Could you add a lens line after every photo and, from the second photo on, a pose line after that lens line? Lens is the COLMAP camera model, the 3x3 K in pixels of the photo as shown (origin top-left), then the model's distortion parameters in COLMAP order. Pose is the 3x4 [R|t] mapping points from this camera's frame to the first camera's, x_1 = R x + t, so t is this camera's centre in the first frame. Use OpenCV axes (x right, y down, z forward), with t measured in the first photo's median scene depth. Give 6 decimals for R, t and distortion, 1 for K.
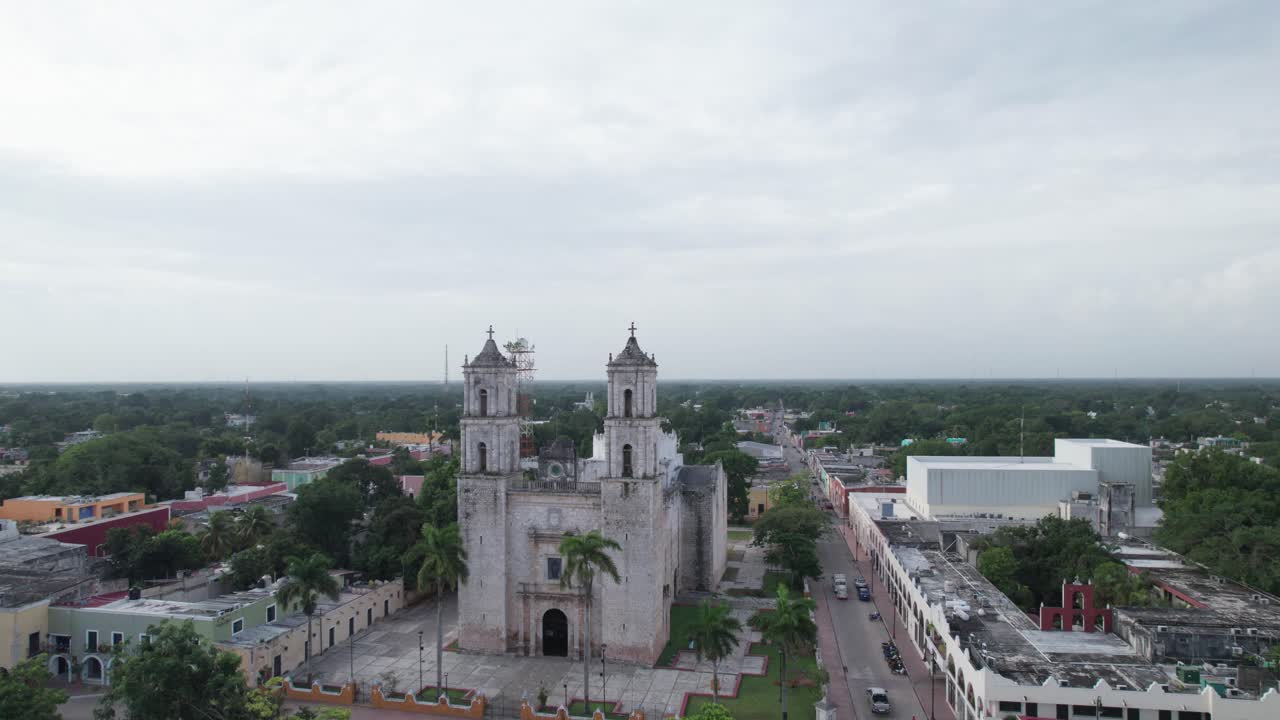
lens RADIAL K [[828.4, 0, 640.0], [0, 828.4, 360.0], [0, 0, 1]] dist [-0.067702, 0.058571]
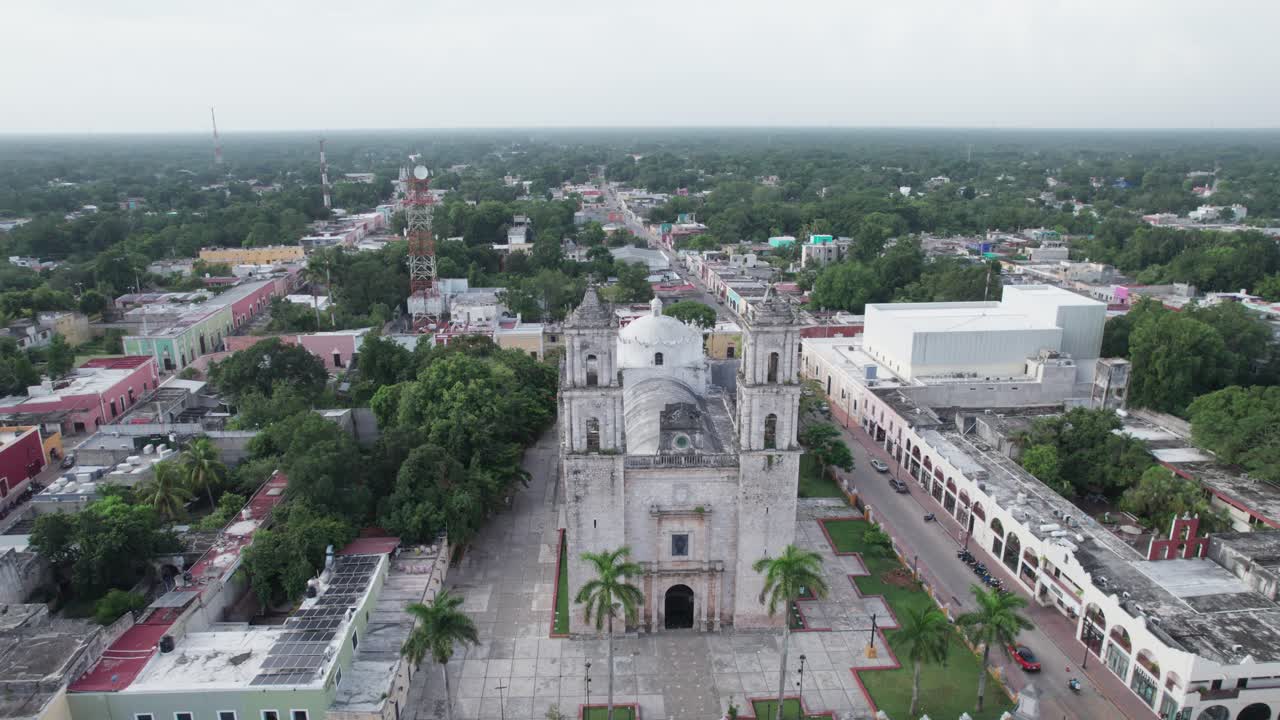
lens RADIAL K [[828.4, 0, 640.0], [0, 828.4, 360.0], [0, 0, 1]] dist [-0.067702, 0.058571]
pose [[0.965350, -0.071636, 0.250933, -0.356402], [-0.006046, 0.955187, 0.295942, -0.205579], [-0.260888, -0.287205, 0.921657, 0.238022]]
